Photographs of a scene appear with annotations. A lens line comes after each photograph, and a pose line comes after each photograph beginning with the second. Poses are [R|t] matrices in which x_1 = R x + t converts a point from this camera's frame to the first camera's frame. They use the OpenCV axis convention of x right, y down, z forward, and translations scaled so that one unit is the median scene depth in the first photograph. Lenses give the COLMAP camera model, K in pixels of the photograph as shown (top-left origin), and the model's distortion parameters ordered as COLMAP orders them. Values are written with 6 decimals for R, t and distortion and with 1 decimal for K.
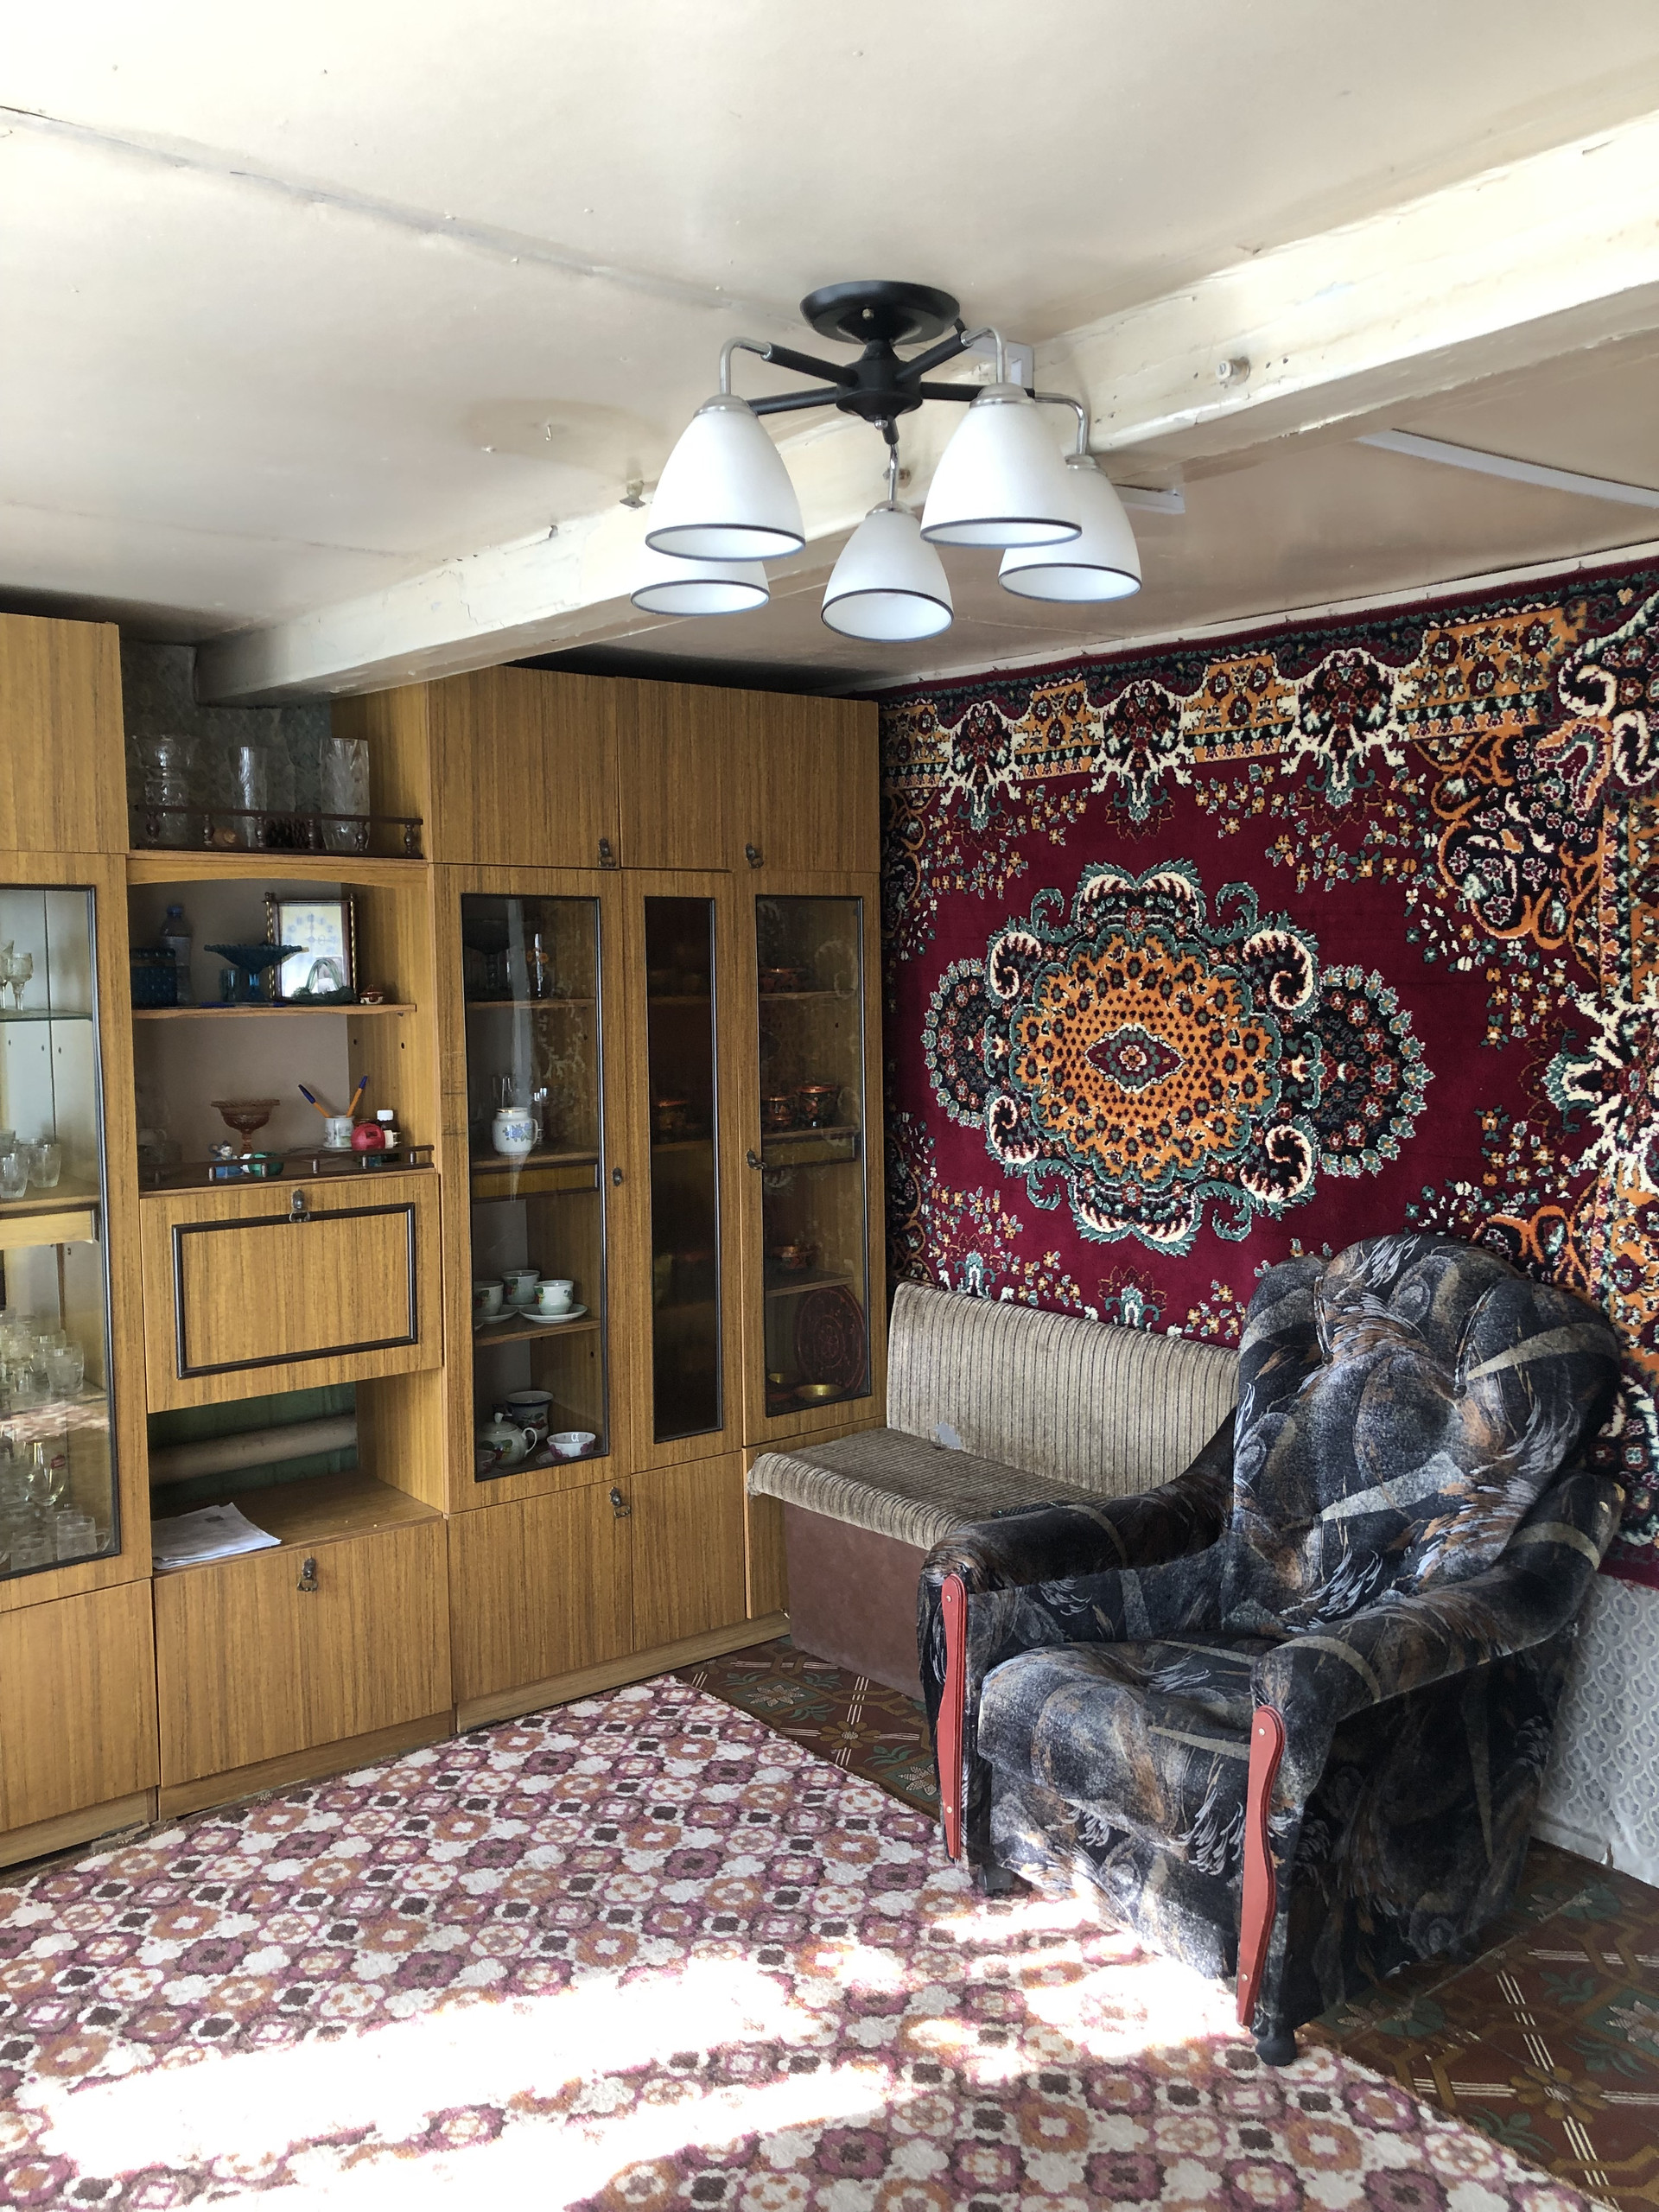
lens RADIAL K [[1826.0, 0, 822.2], [0, 1826.0, 1101.7], [0, 0, 1]] dist [0.039921, -0.036509]
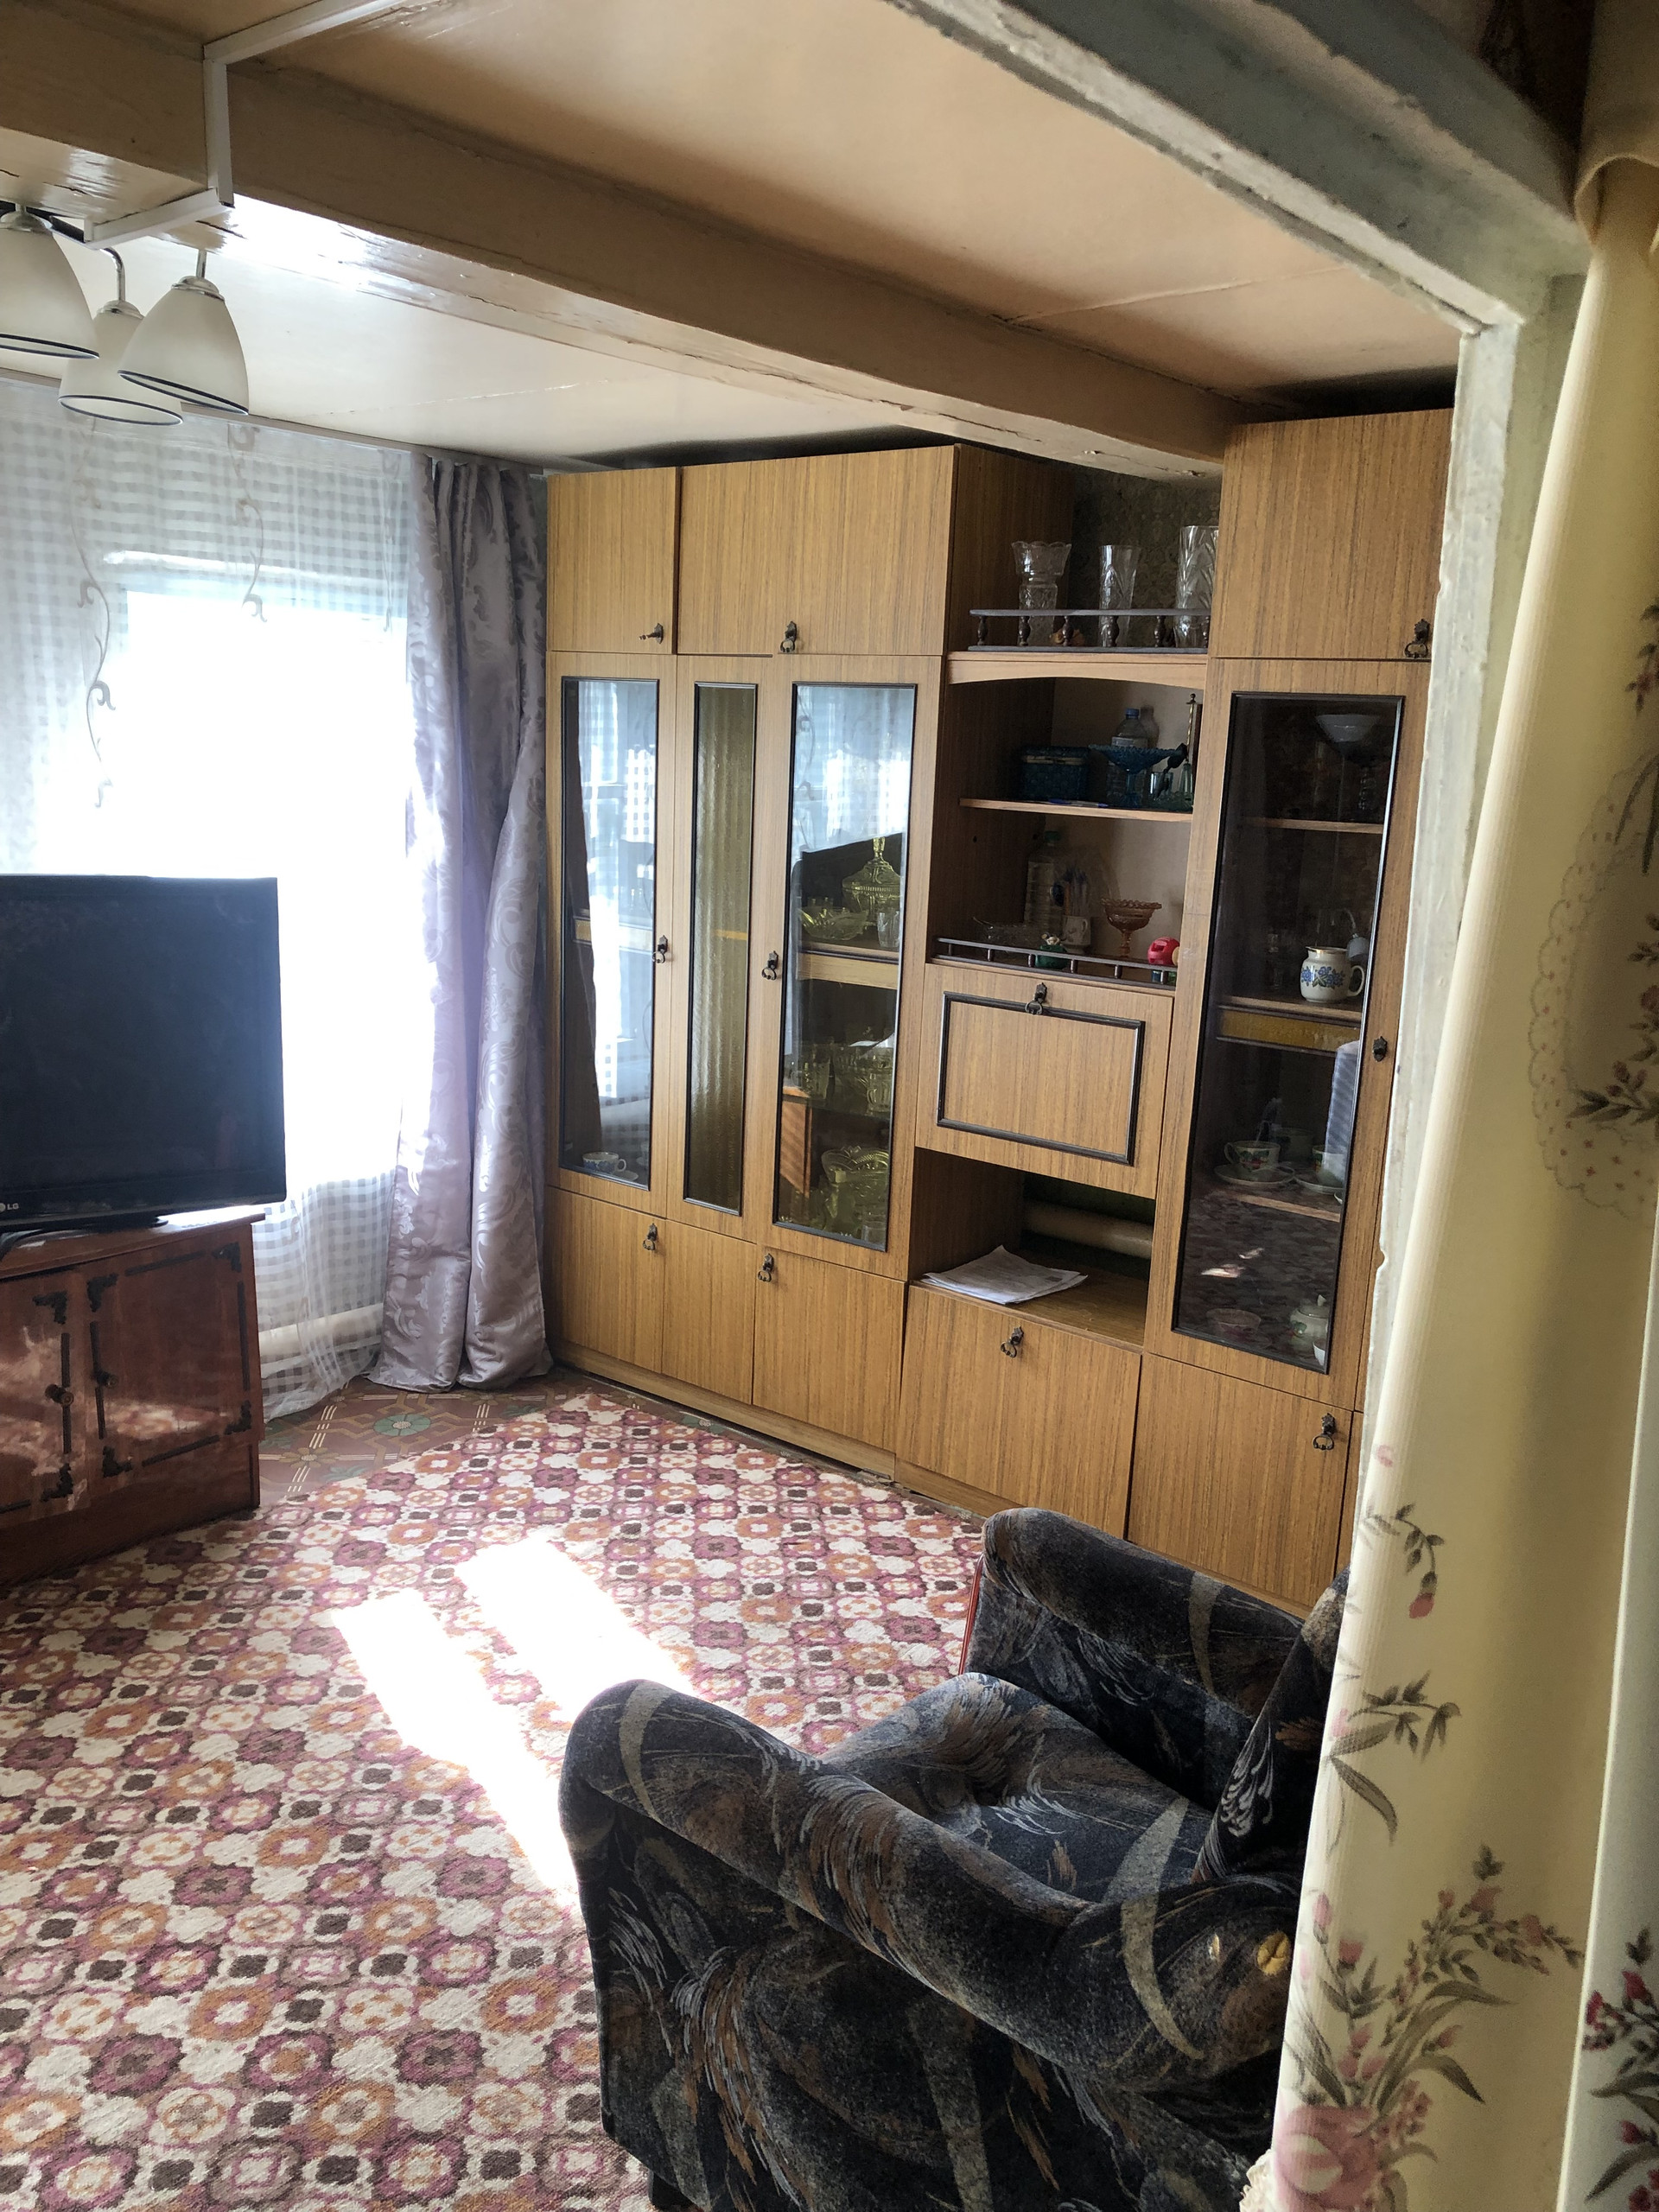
lens RADIAL K [[1826.0, 0, 810.6], [0, 1826.0, 1098.8], [0, 0, 1]] dist [0.039921, -0.036509]
pose [[0.202229, 0.209667, -0.956631, 0.756578], [-0.123999, 0.974434, 0.187356, -0.071391], [0.971457, 0.080732, 0.223057, 0.706322]]
